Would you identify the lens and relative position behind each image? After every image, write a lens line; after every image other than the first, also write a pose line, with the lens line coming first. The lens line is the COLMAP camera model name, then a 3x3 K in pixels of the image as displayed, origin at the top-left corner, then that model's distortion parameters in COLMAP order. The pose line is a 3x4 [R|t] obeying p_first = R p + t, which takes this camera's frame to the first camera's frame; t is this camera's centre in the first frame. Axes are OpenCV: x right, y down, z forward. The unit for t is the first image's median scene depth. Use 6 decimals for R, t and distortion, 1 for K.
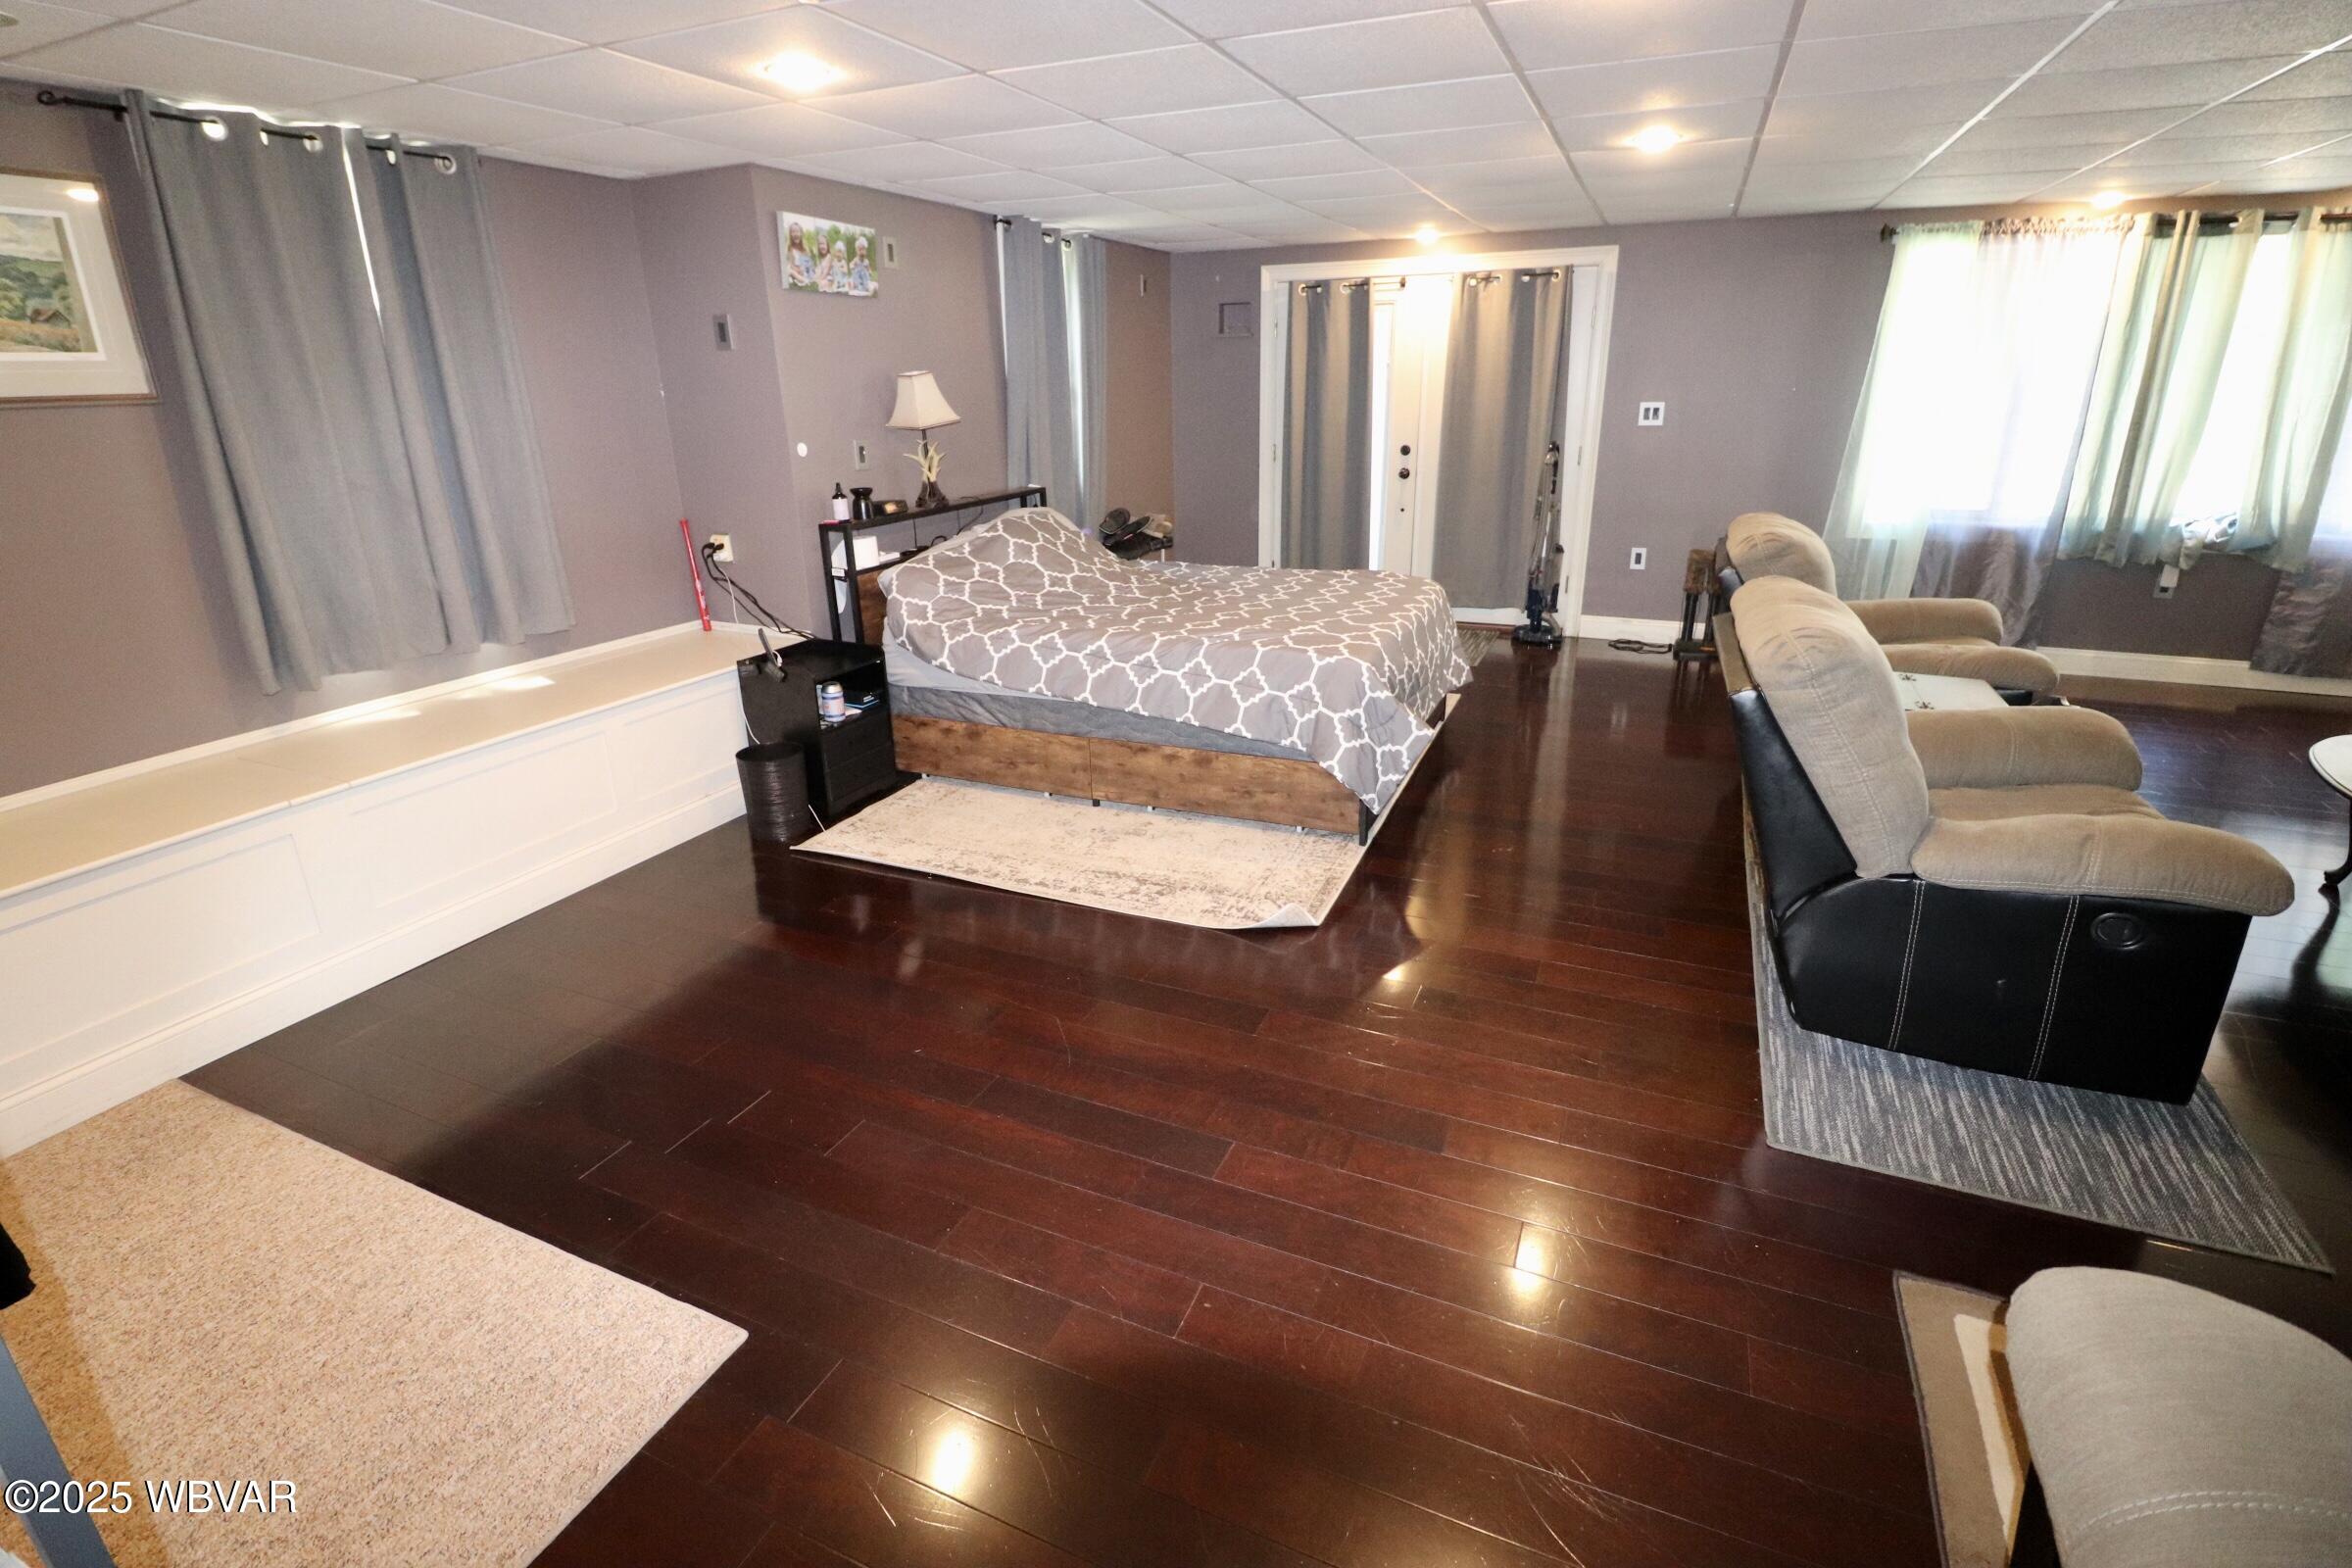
lens RADIAL K [[1087.0, 0, 1180.5], [0, 1087.0, 767.7], [0, 0, 1]] dist [-0.008869, -0.007737]
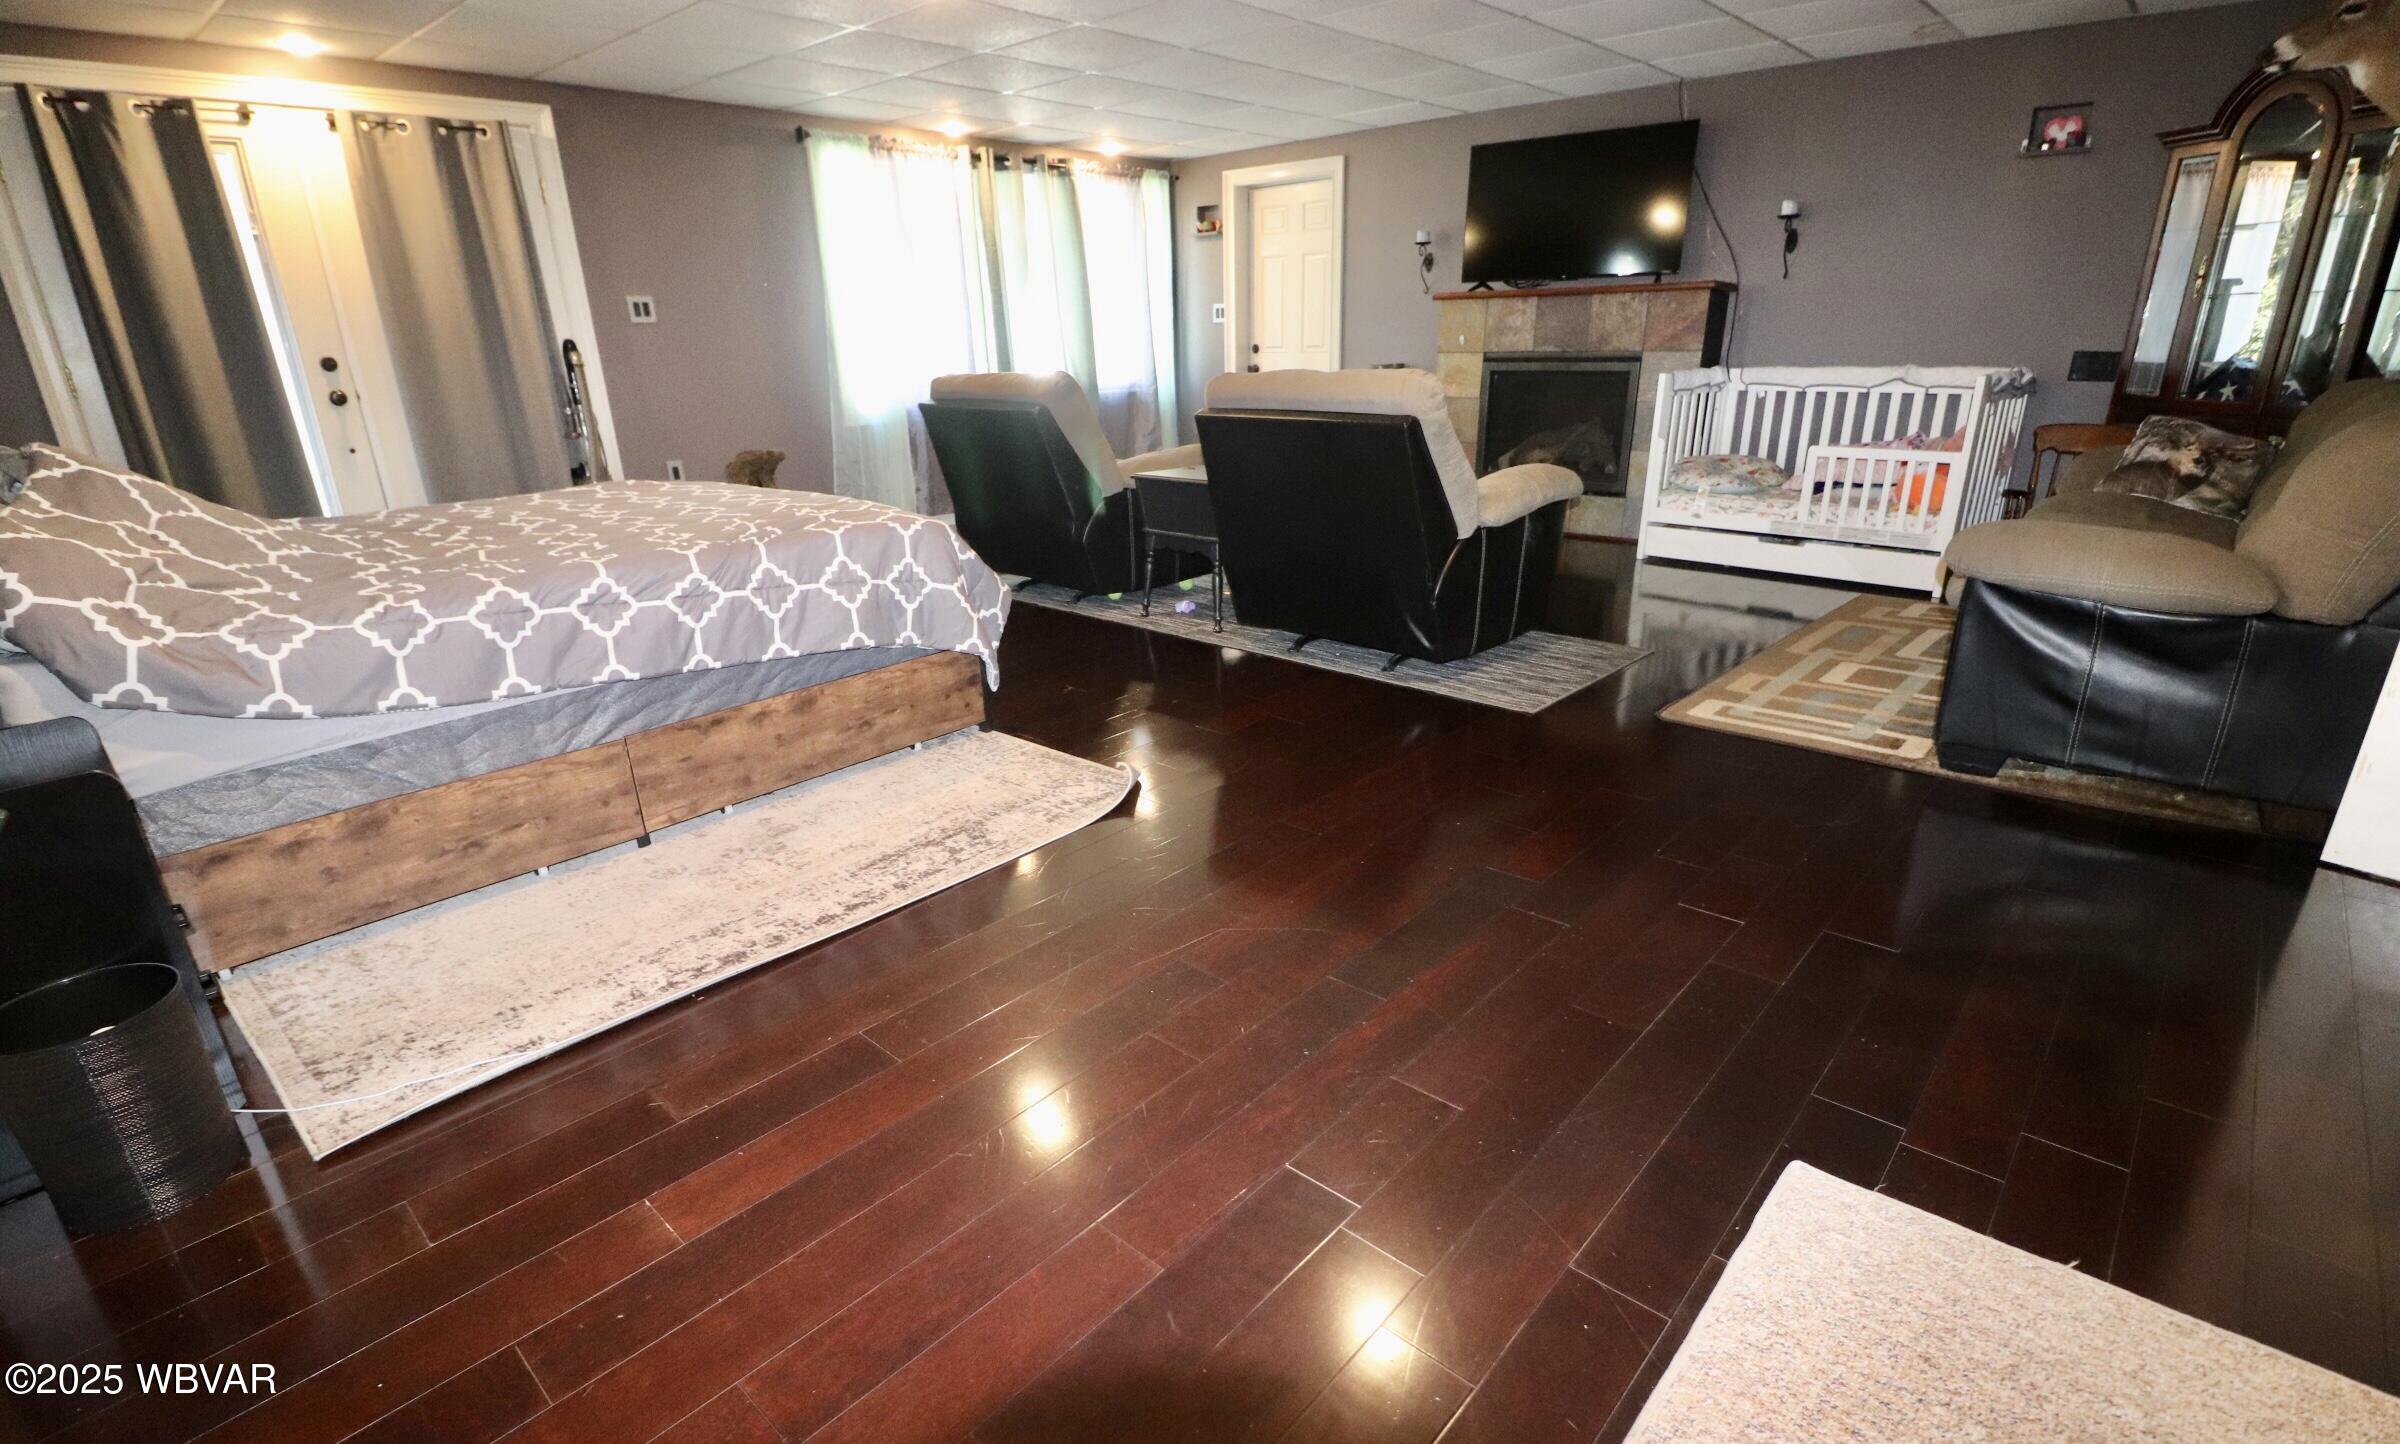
lens RADIAL K [[1104.1, 0, 1208.5], [0, 1104.1, 773.1], [0, 0, 1]] dist [-0.013651, -0.003619]
pose [[0.311400, -0.340925, 0.887018, -0.530955], [0.334808, 0.912936, 0.233348, -0.042911], [-0.889345, 0.224316, 0.398432, 0.446414]]
